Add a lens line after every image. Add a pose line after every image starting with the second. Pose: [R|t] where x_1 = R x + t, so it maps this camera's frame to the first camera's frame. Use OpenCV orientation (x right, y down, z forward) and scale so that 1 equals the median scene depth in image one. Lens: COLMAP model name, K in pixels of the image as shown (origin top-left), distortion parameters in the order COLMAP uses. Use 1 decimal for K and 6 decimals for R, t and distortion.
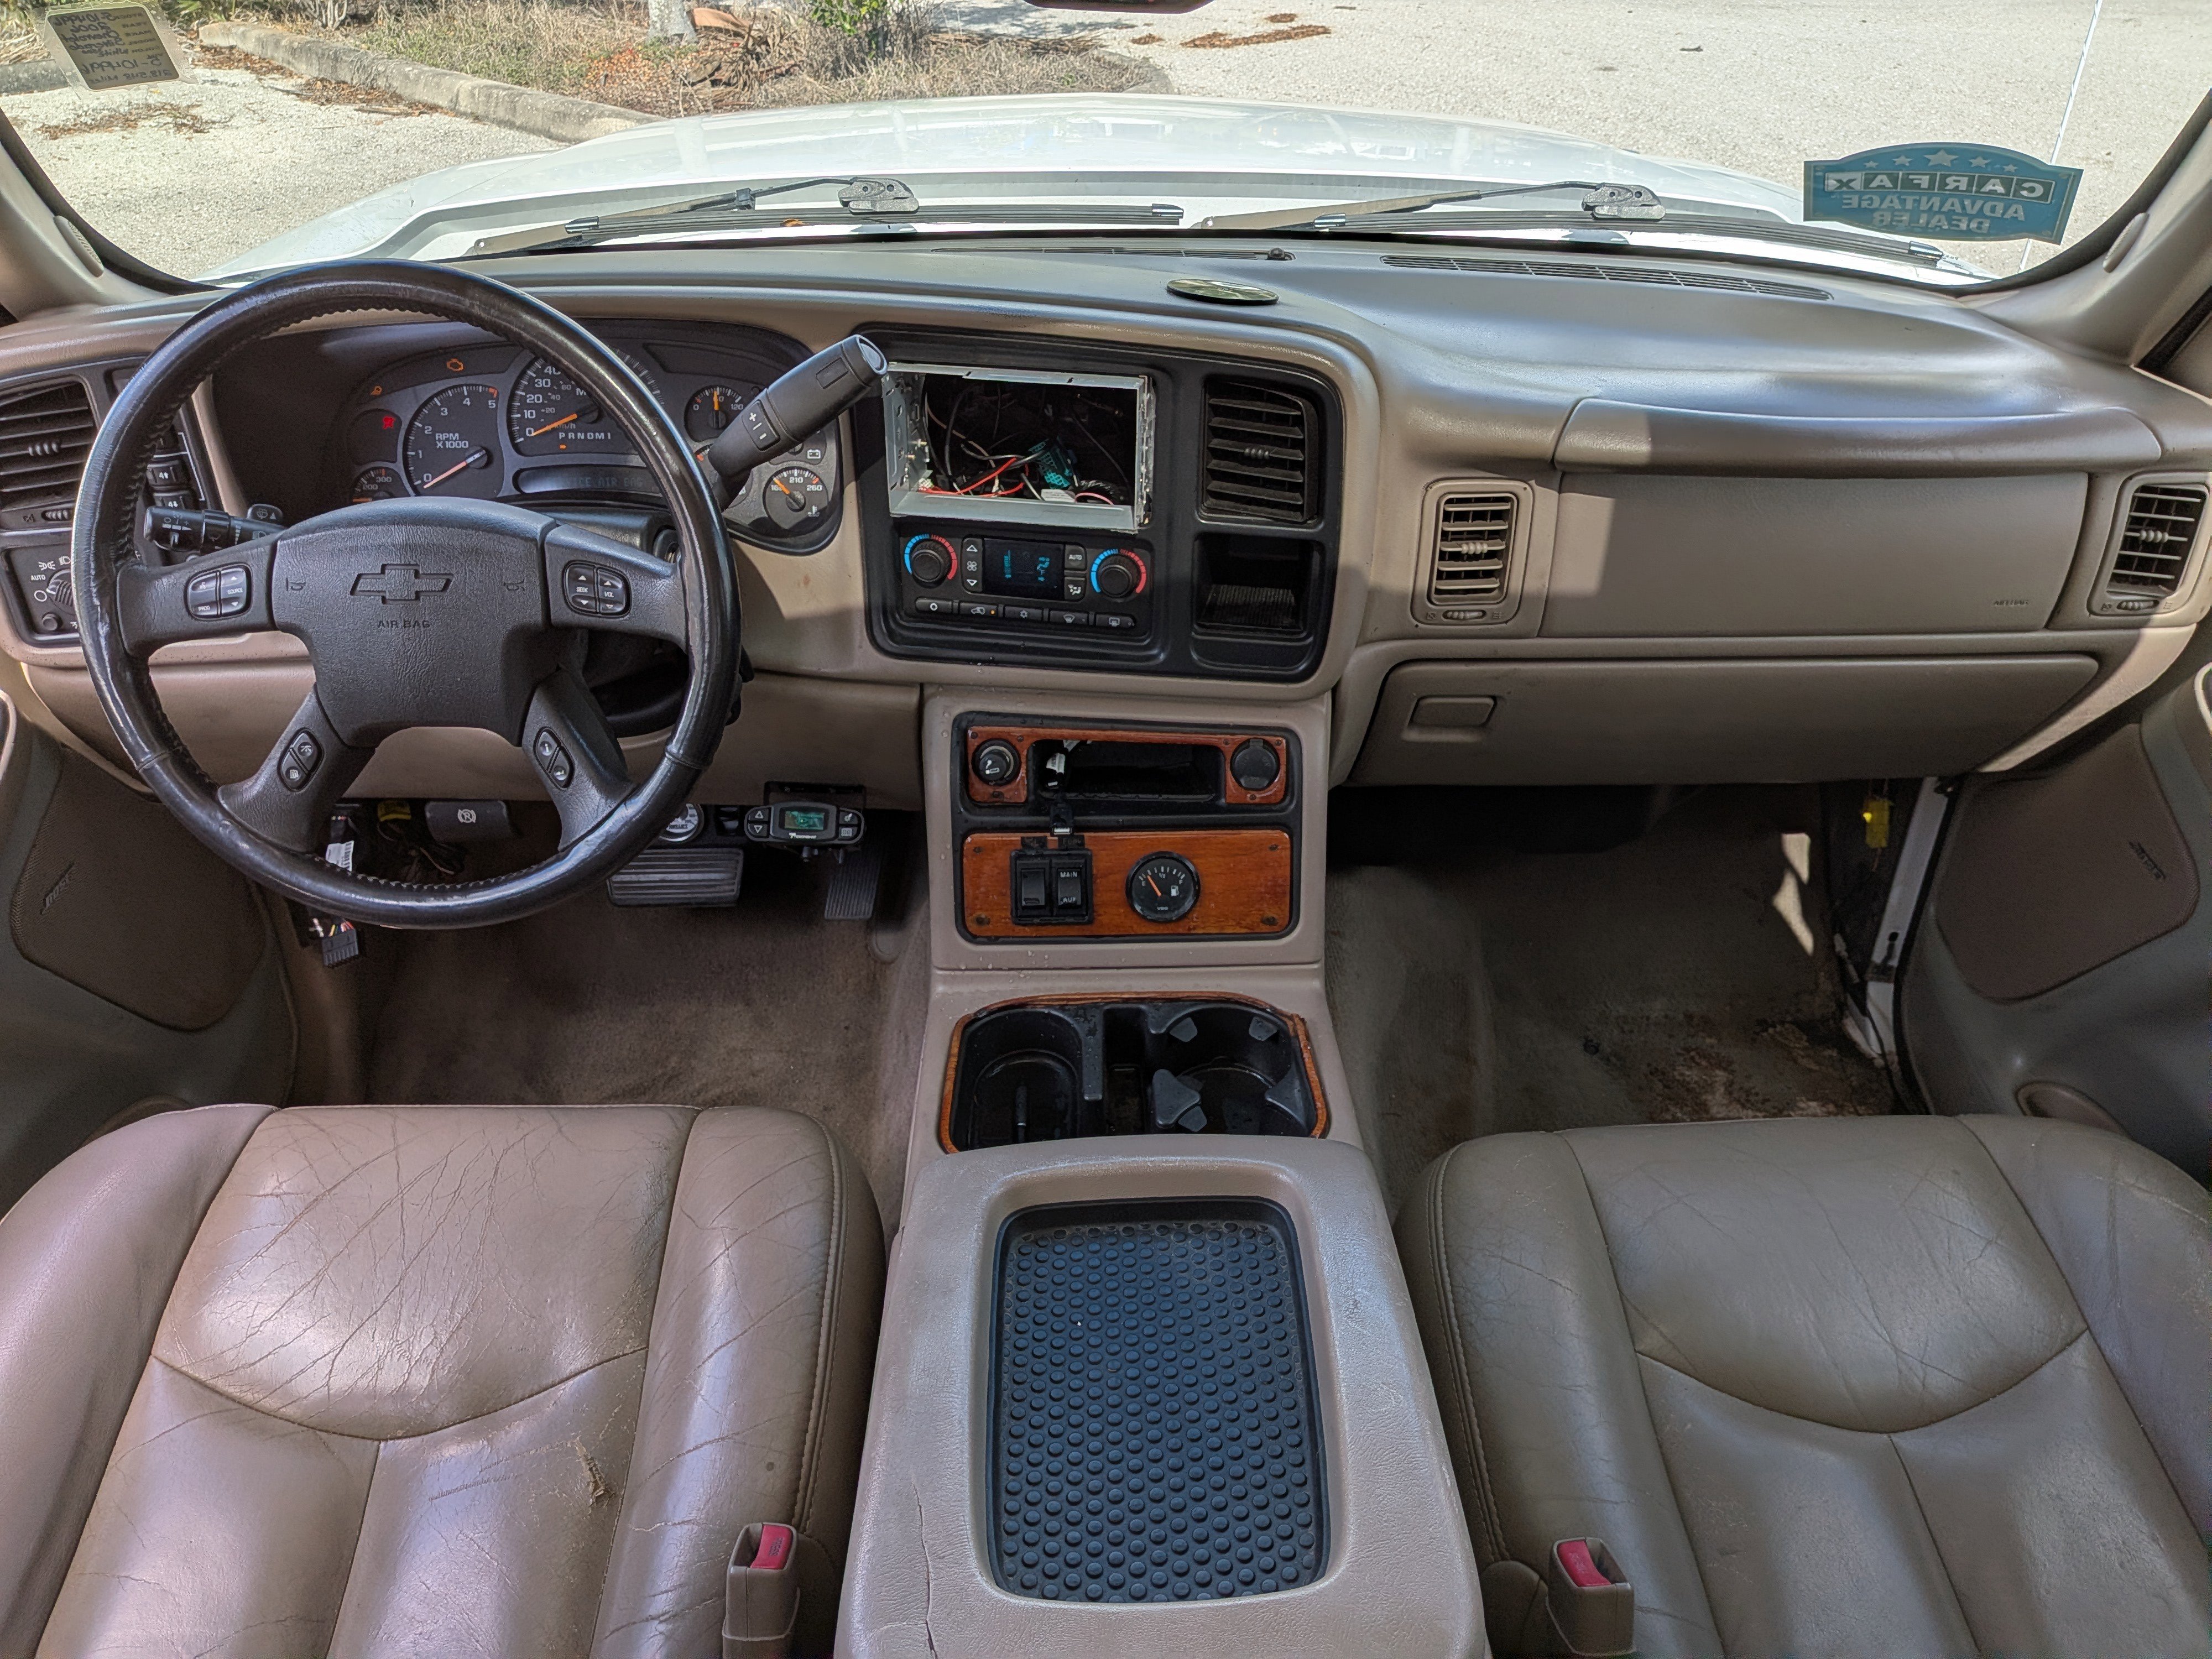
lens RADIAL K [[1641.7, 0, 1093.1], [0, 1641.7, 827.9], [0, 0, 1]] dist [0.041035, -0.061605]
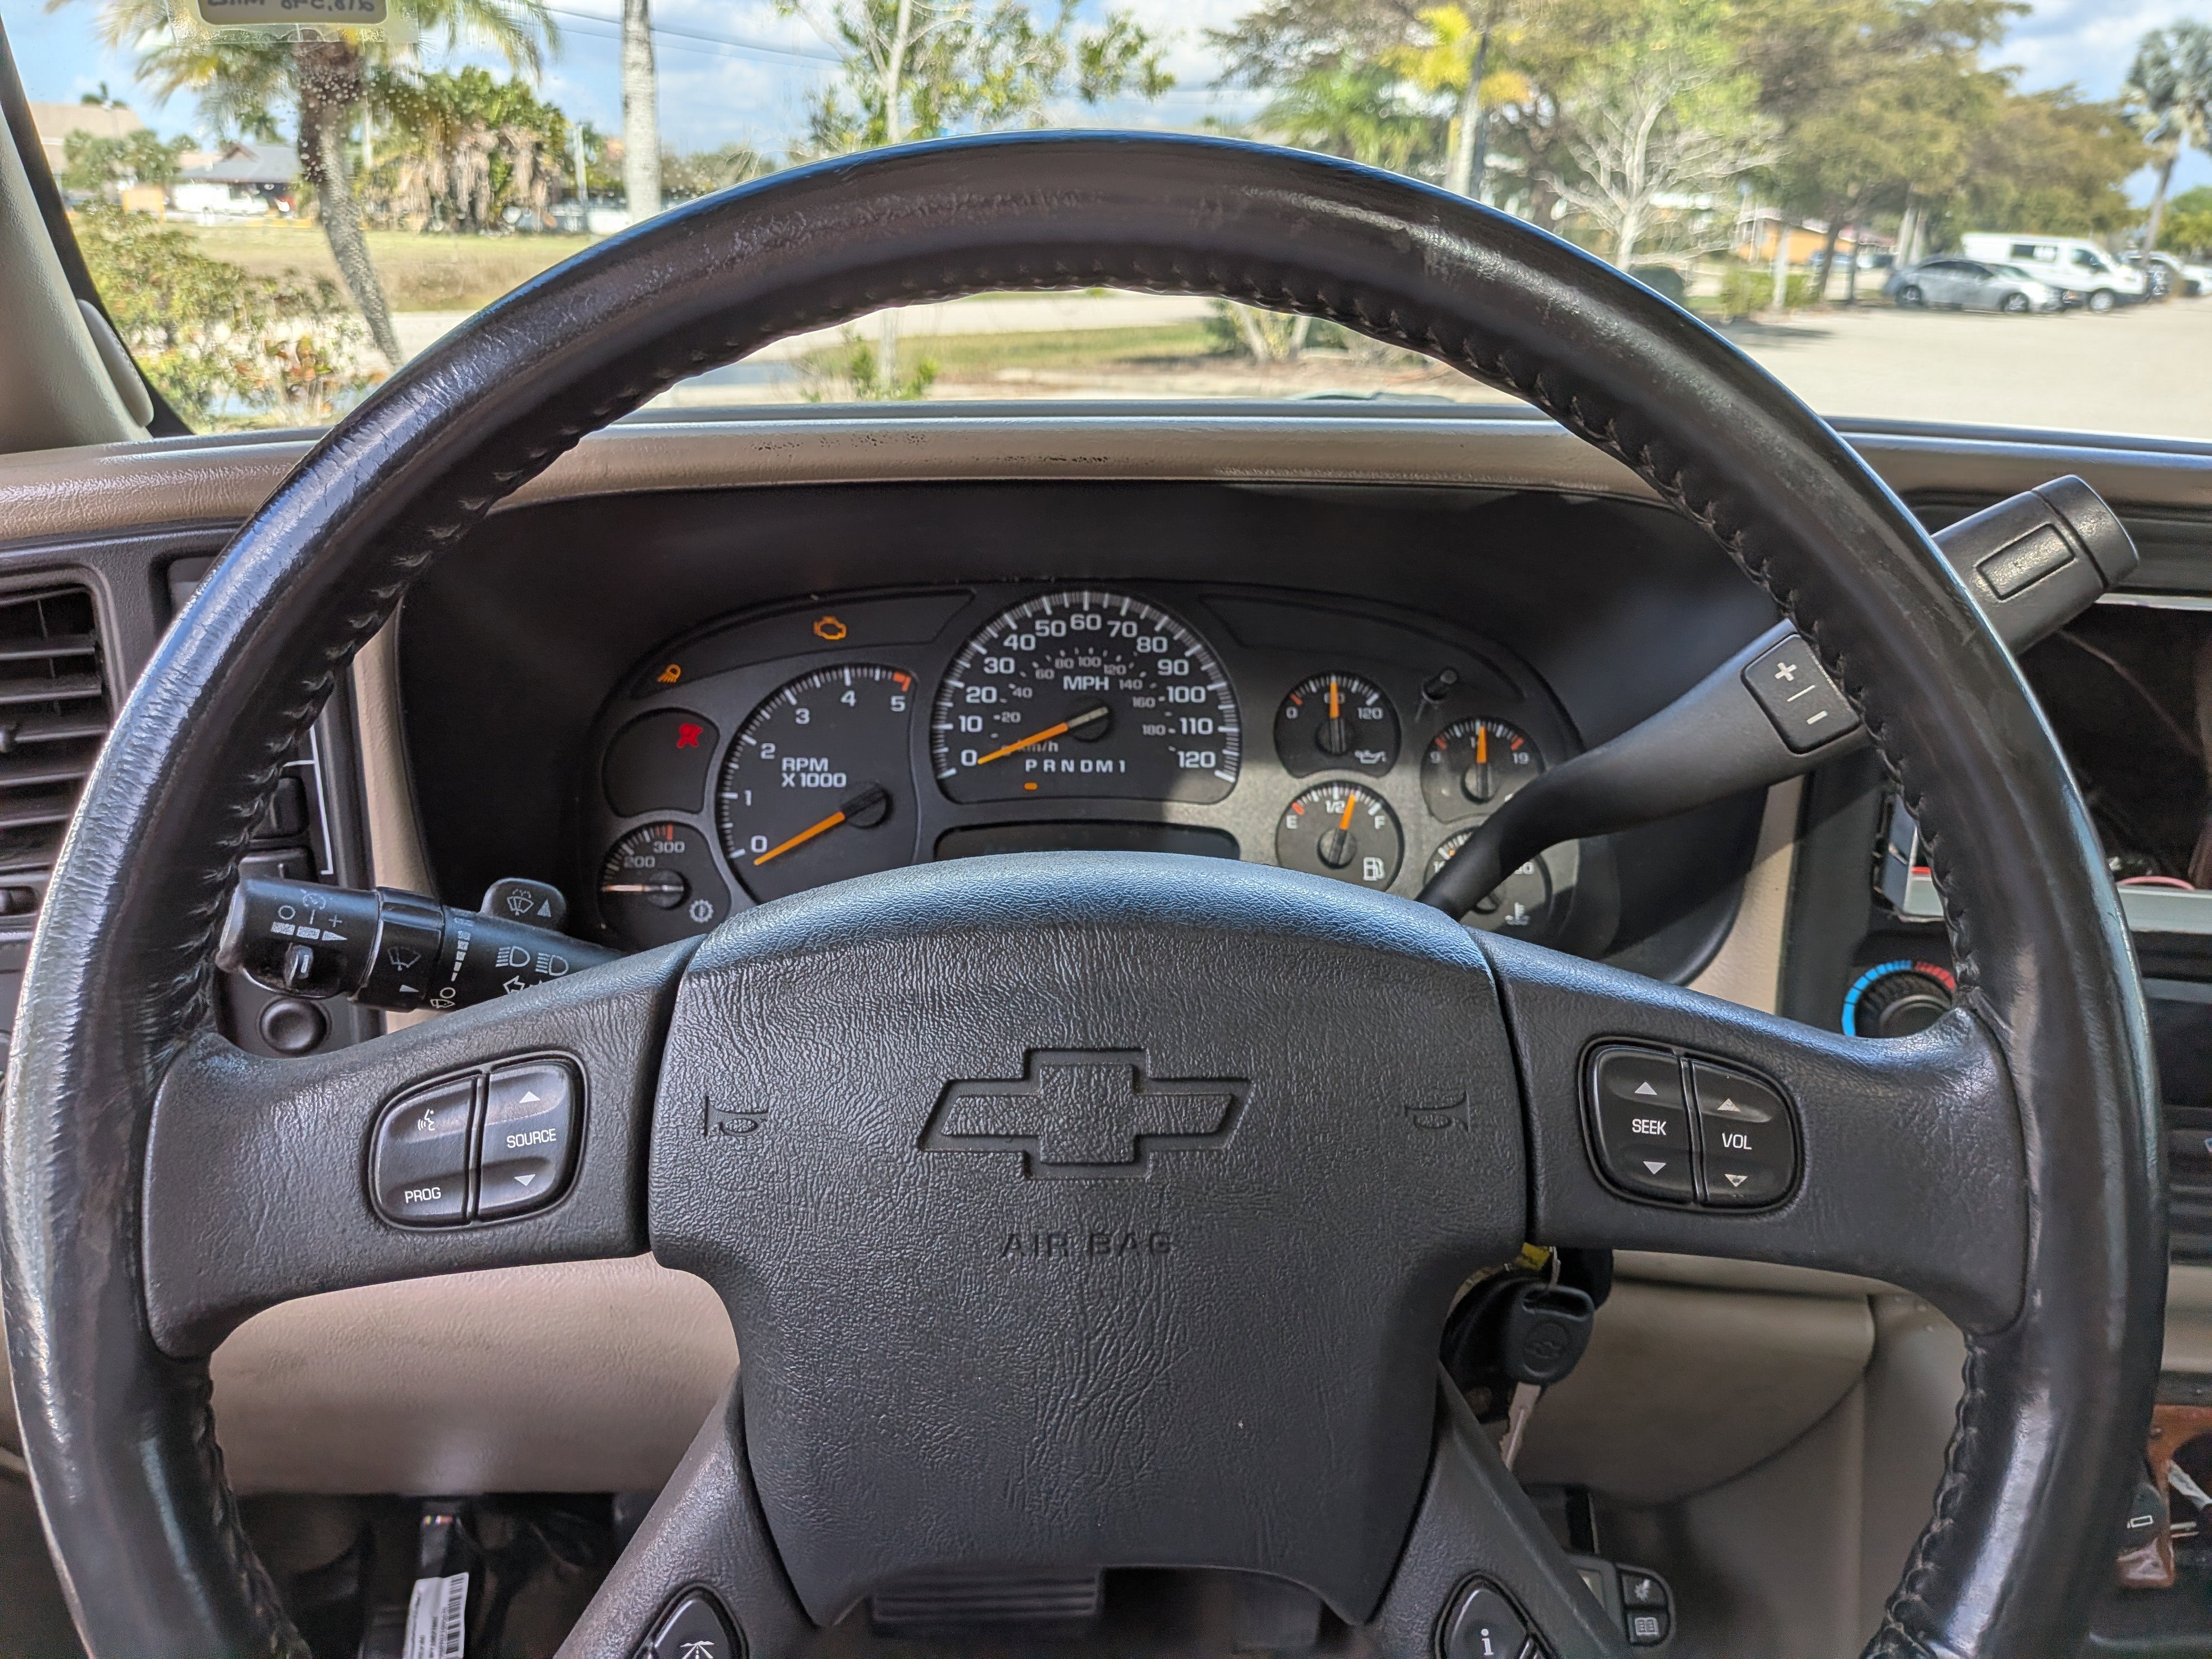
lens RADIAL K [[1644.3, 0, 1115.4], [0, 1644.3, 829.2], [0, 0, 1]] dist [0.030787, -0.042552]
pose [[0.998825, 0.007365, 0.047894, -0.374901], [0.004964, 0.967631, -0.252320, -0.106157], [-0.048203, 0.252262, 0.966458, 0.602639]]
